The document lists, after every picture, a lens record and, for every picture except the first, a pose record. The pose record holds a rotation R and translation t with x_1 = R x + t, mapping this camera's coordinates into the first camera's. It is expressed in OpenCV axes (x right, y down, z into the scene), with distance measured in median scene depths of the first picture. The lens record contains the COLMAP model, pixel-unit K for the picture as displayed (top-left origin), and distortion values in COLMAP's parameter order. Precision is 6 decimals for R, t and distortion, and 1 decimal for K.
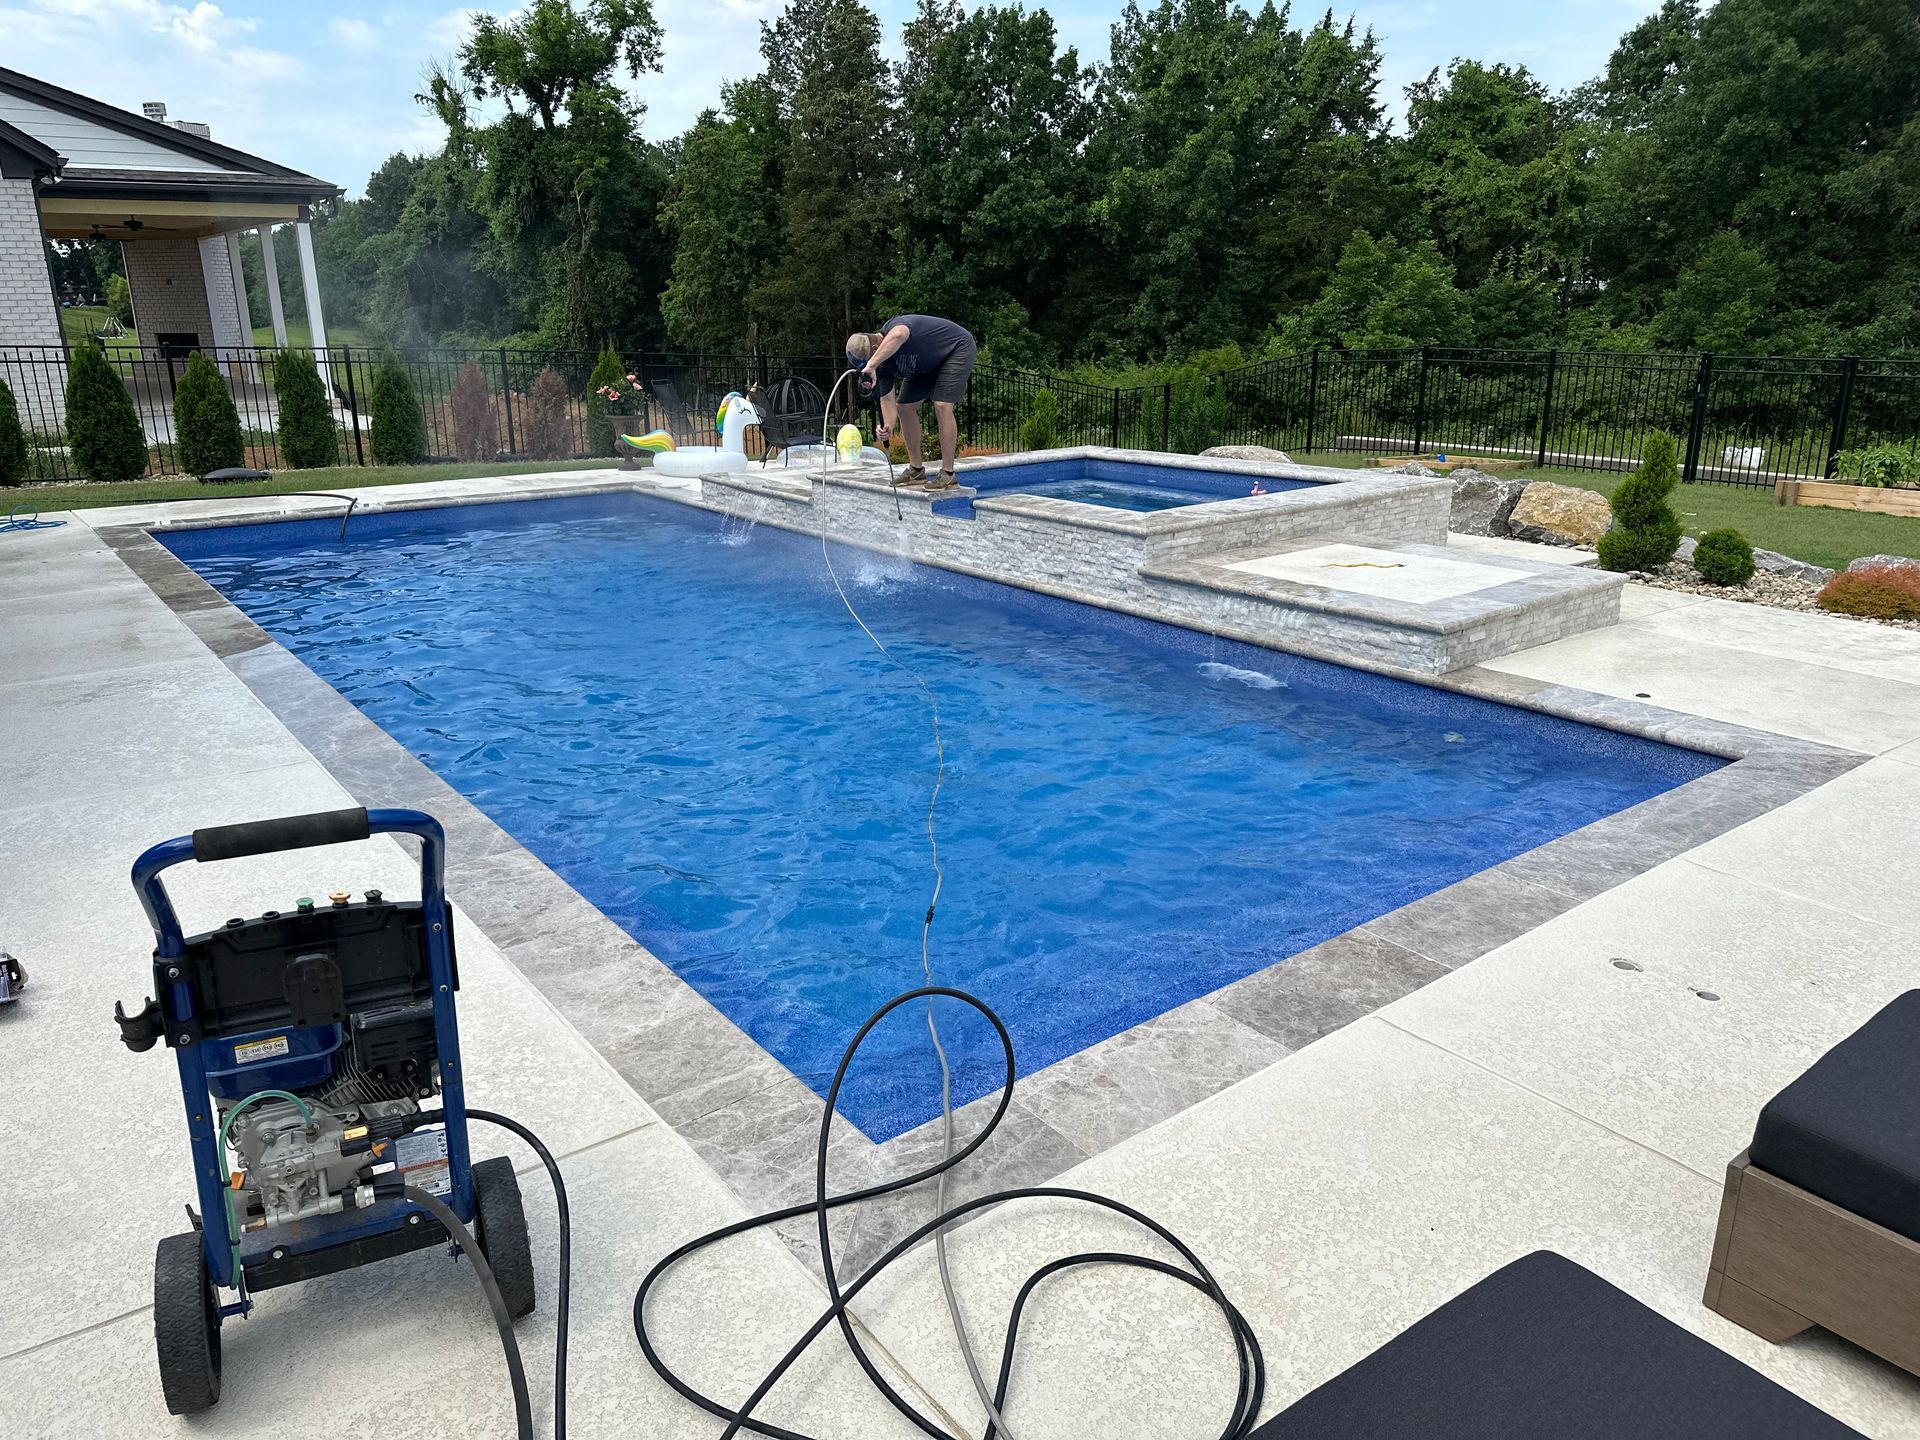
lens RADIAL K [[1331.1, 0, 950.4], [0, 1331.1, 706.6], [0, 0, 1]] dist [0.152365, -0.233625]
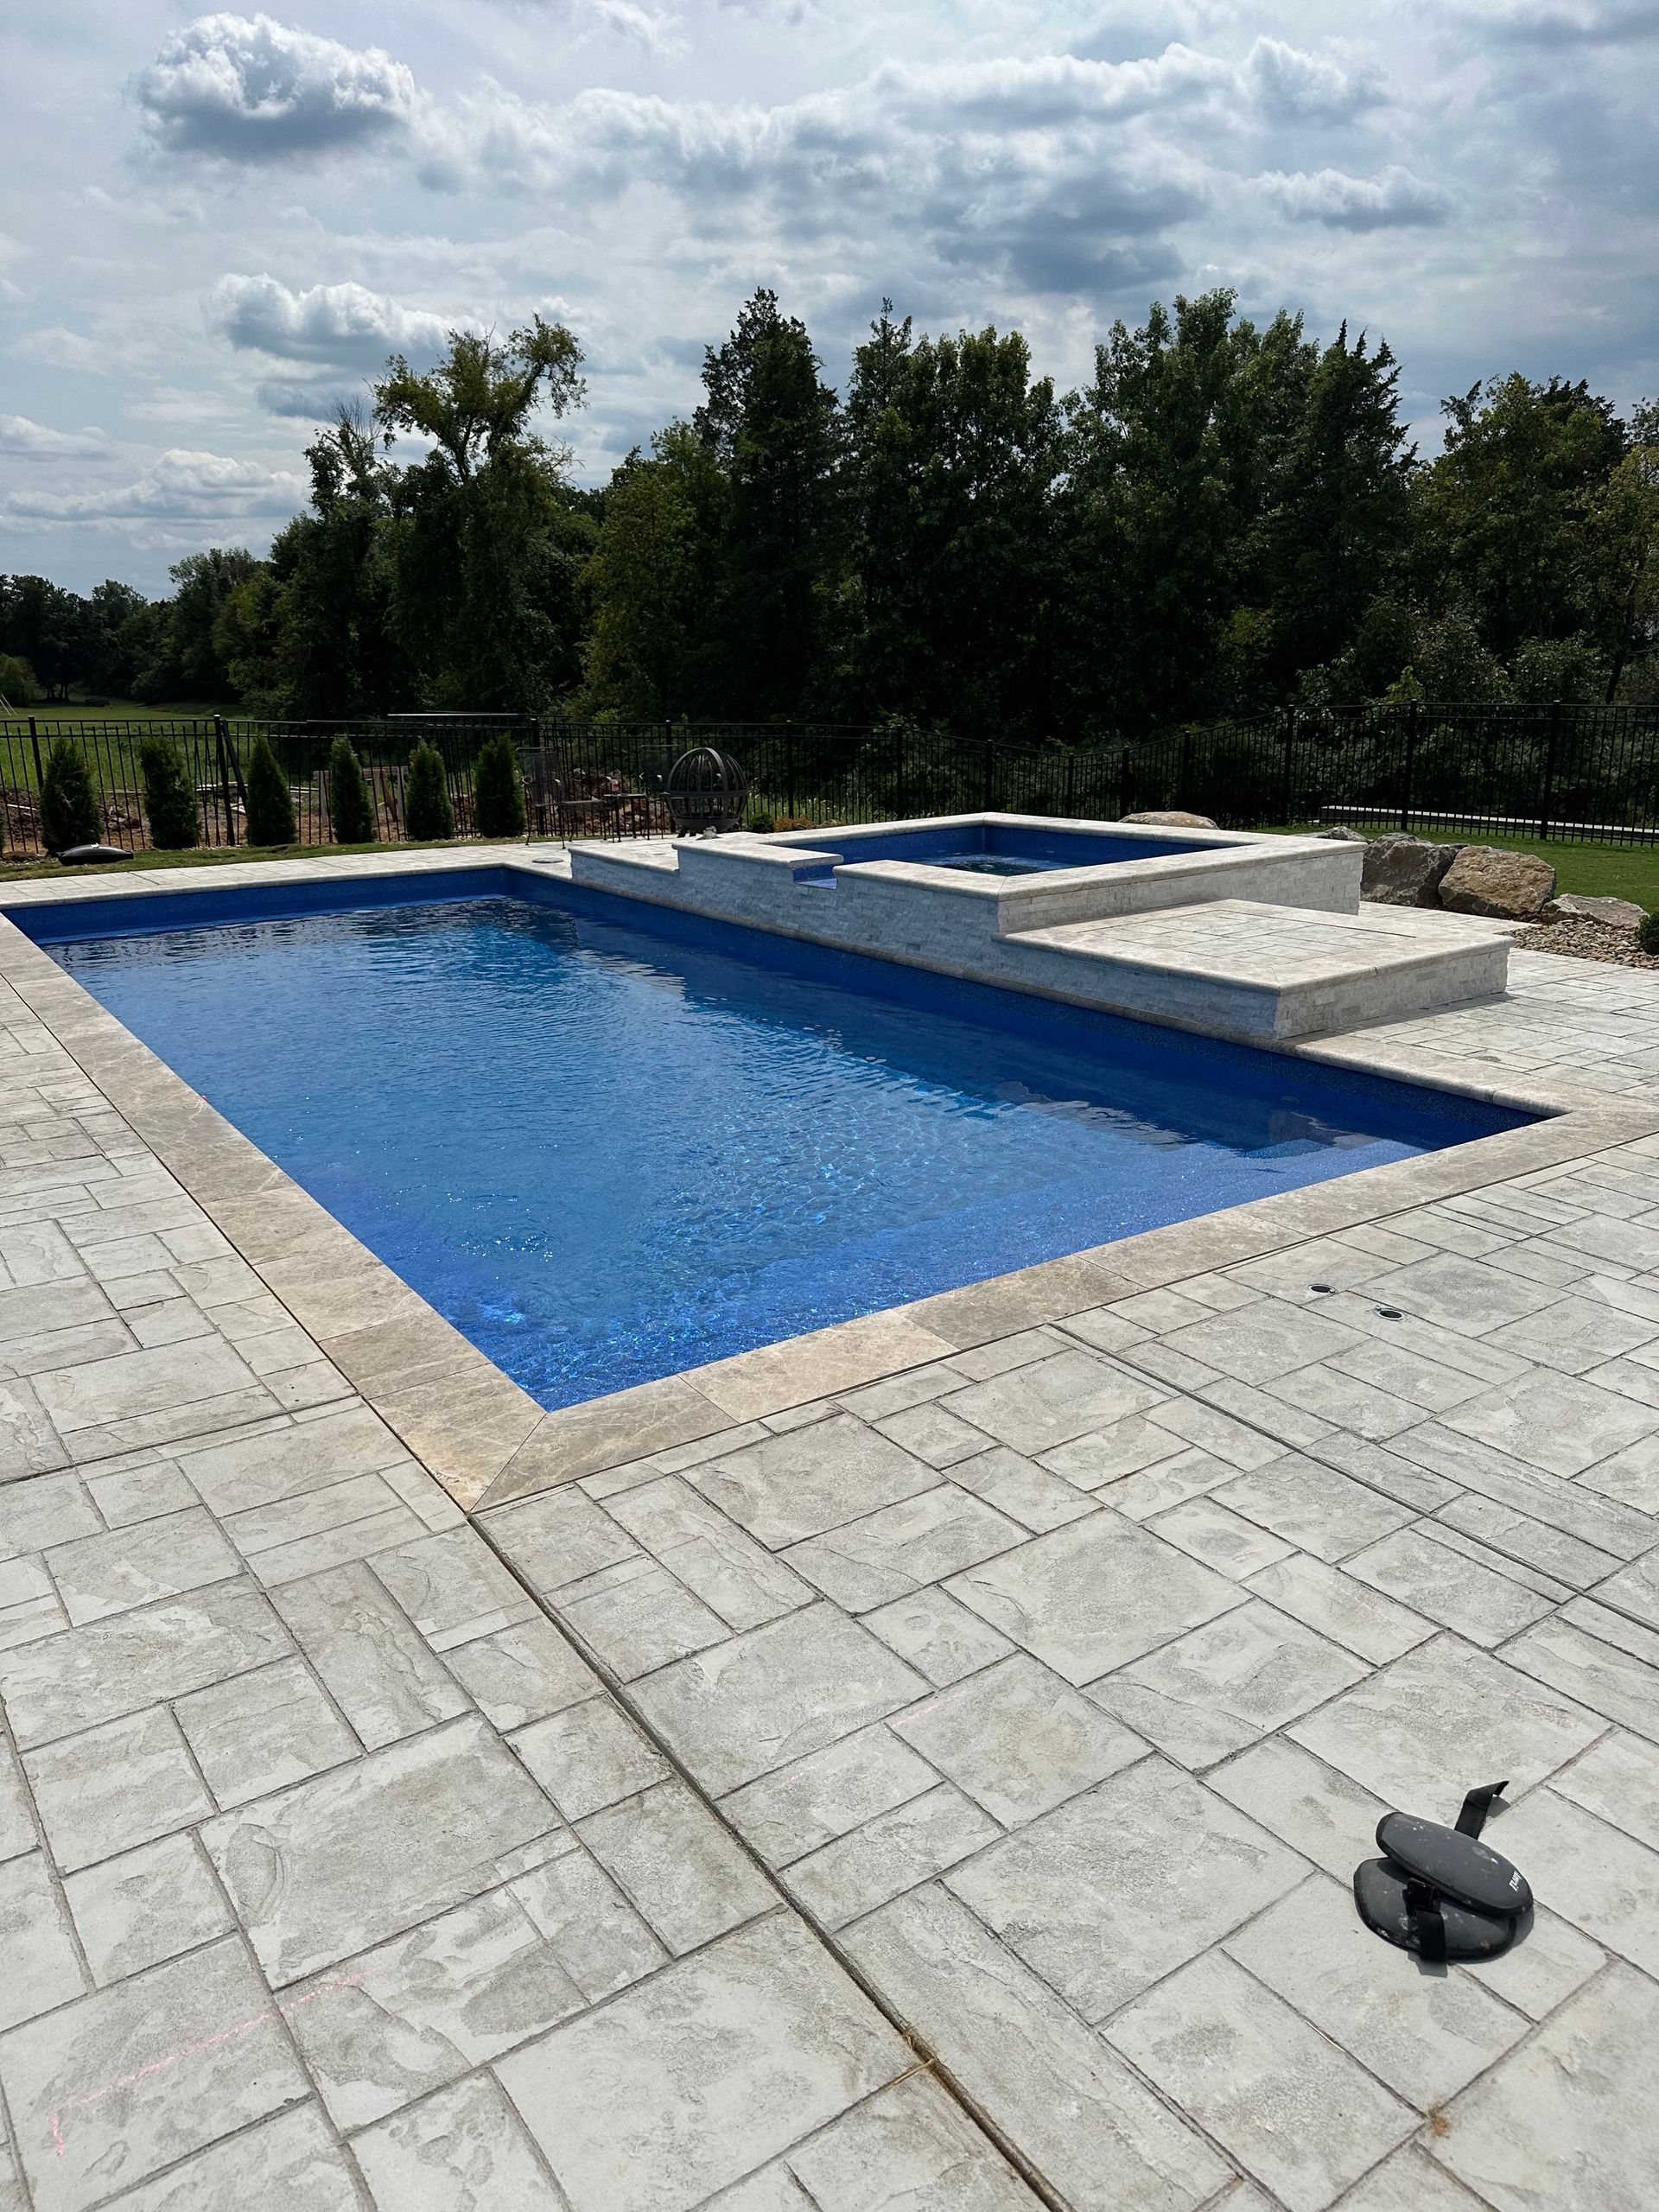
lens RADIAL K [[1533.5, 0, 829.5], [0, 1533.5, 1106.0], [0, 0, 1]] dist [0.152365, -0.233625]
pose [[0.997943, 0.002448, -0.064067, 0.080881], [-0.003293, 0.999909, -0.013087, 0.027810], [0.064029, 0.013271, 0.997860, -0.081036]]
